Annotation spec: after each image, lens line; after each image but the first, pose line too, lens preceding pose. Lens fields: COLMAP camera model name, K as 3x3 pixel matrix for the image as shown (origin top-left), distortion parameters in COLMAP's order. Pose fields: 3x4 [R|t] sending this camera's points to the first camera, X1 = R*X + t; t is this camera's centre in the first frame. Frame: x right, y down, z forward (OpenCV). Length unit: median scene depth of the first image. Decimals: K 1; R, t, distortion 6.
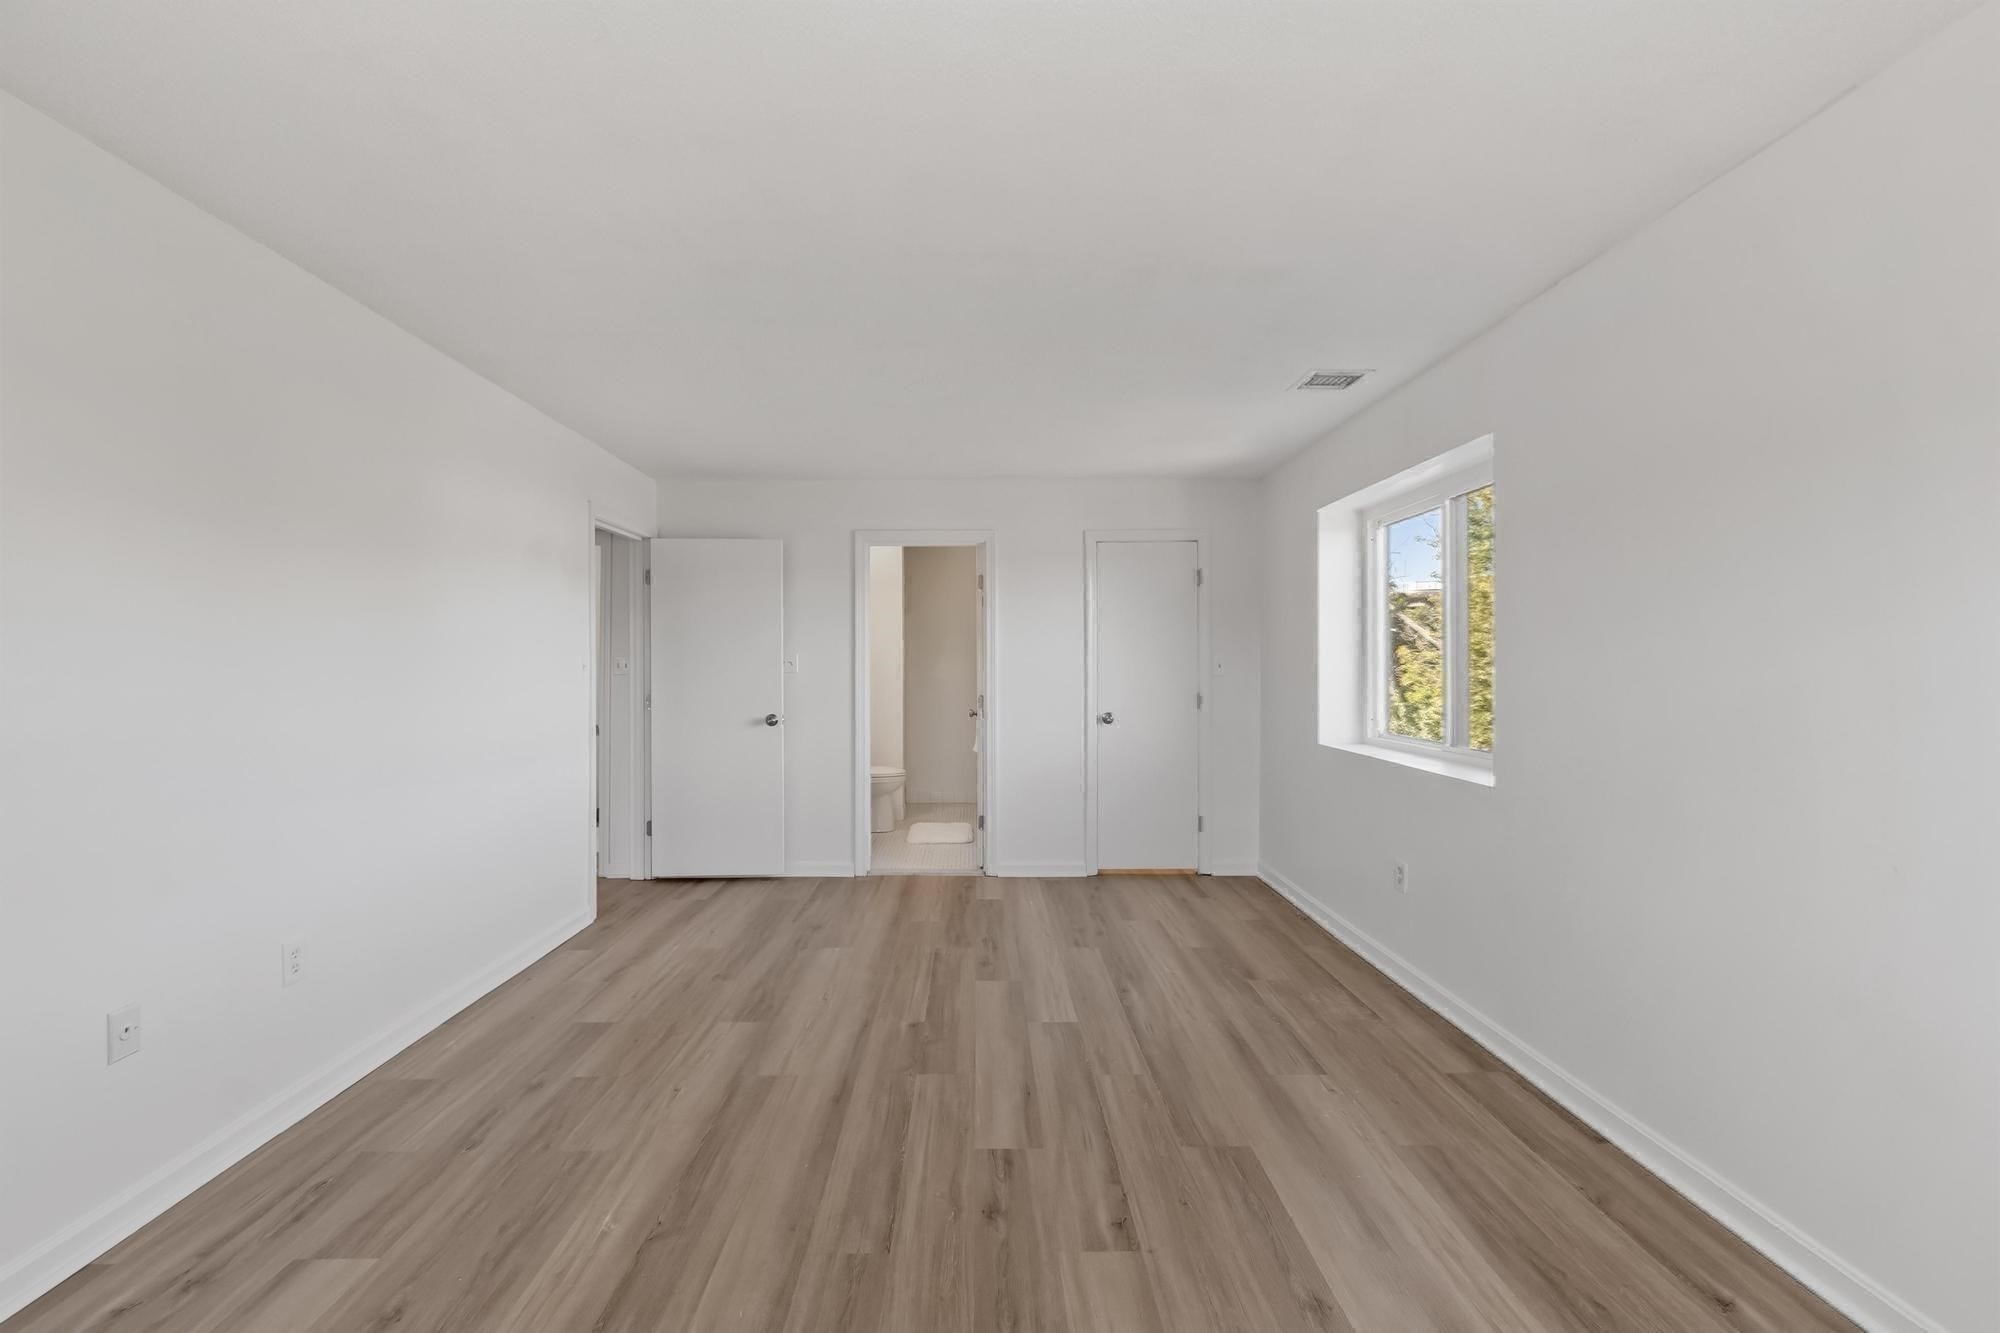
lens RADIAL K [[918.8, 0, 992.1], [0, 918.8, 653.6], [0, 0, 1]] dist [0.013547, -0.000359]
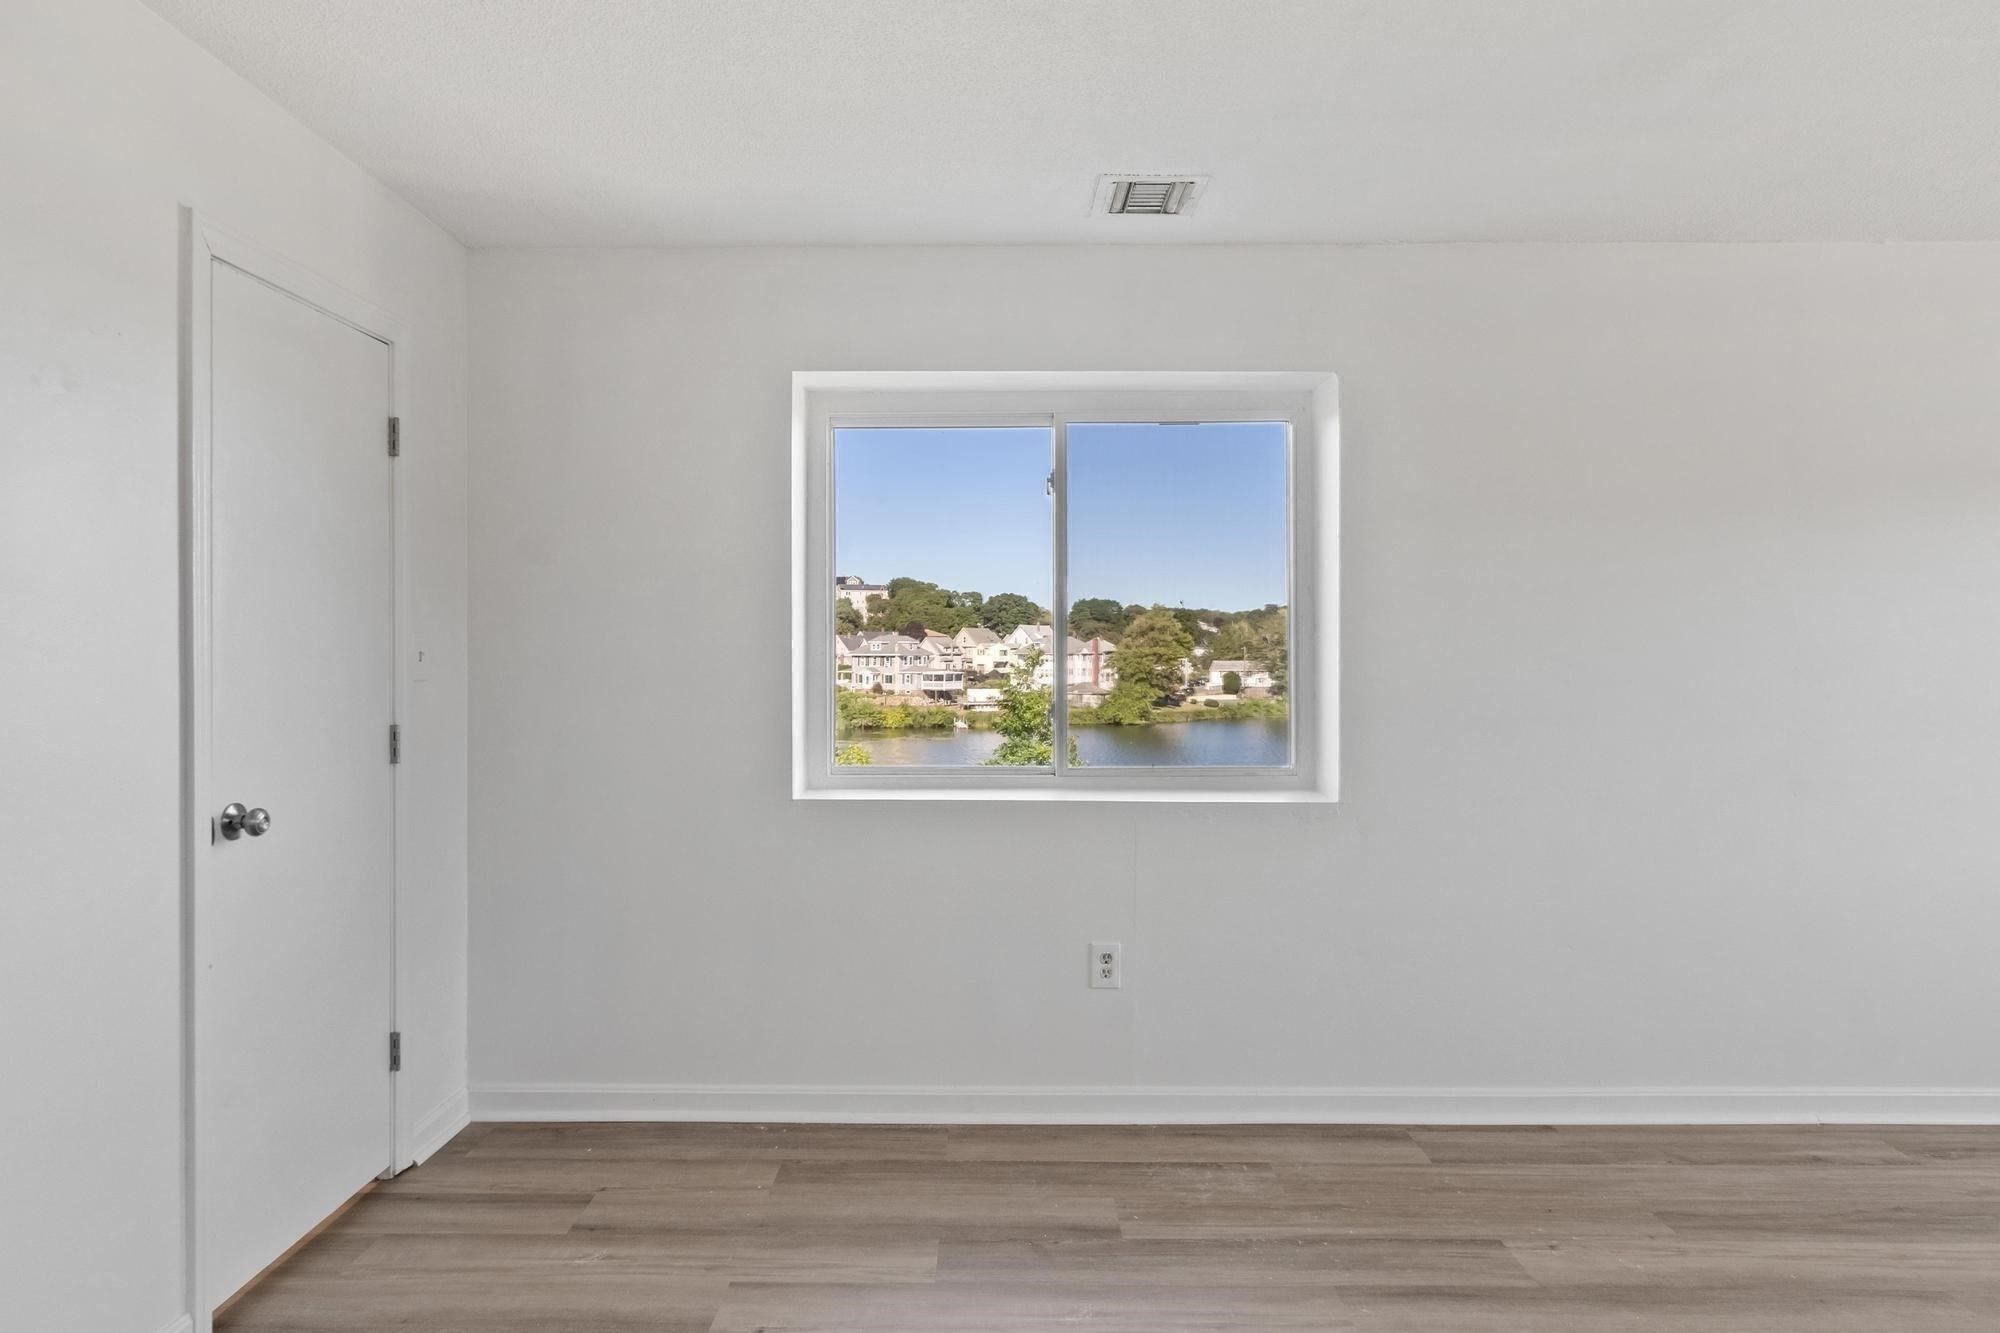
lens RADIAL K [[1115.3, 0, 1000.0], [0, 1115.3, 666.5], [0, 0, 1]] dist [0.002880, -0.000579]
pose [[0.008664, -0.006165, 0.999943, -0.426621], [-0.012875, 0.999897, 0.006276, 0.017453], [-0.999880, -0.012929, 0.008584, 1.211264]]
